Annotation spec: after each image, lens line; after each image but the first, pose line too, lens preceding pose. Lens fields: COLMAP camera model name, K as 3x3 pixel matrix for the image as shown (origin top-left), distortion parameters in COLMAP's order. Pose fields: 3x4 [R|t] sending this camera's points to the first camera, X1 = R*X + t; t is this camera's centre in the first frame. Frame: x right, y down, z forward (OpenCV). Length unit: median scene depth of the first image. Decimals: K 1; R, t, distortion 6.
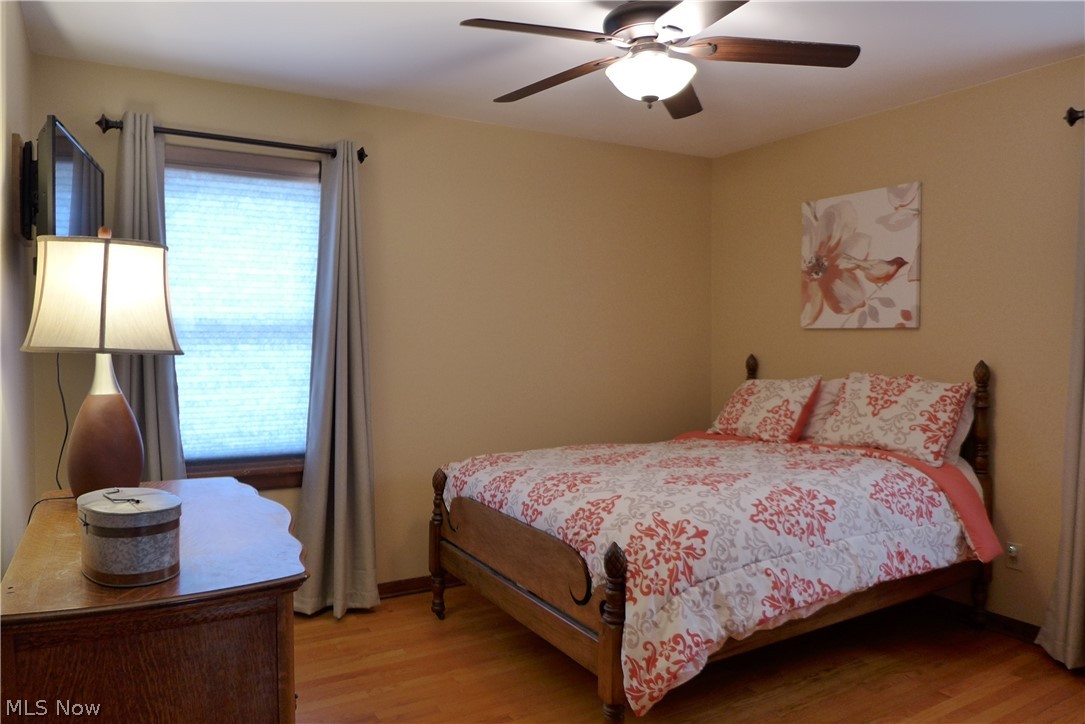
lens RADIAL K [[750.3, 0, 541.0], [0, 750.3, 363.3], [0, 0, 1]] dist [-0.028882, -0.001125]
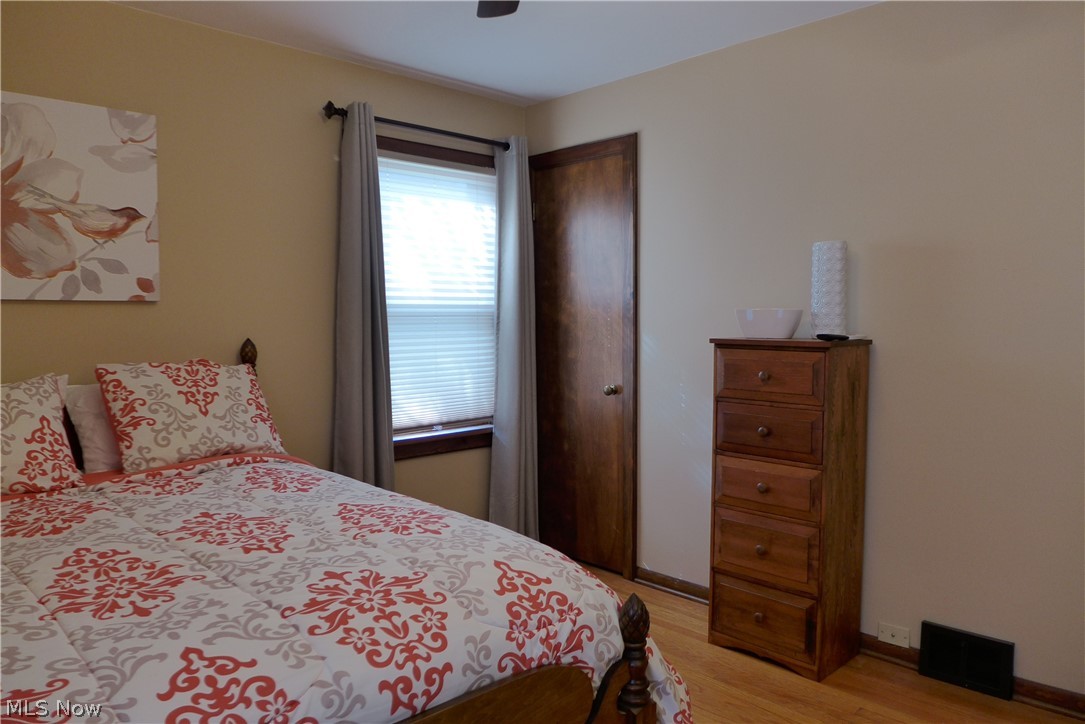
lens RADIAL K [[750.3, 0, 541.2], [0, 750.3, 360.5], [0, 0, 1]] dist [-0.028882, -0.001125]
pose [[-0.230129, -0.056715, 0.971506, -0.354293], [0.035287, 0.997157, 0.066571, -0.023139], [-0.972520, 0.049601, -0.227473, 0.771018]]
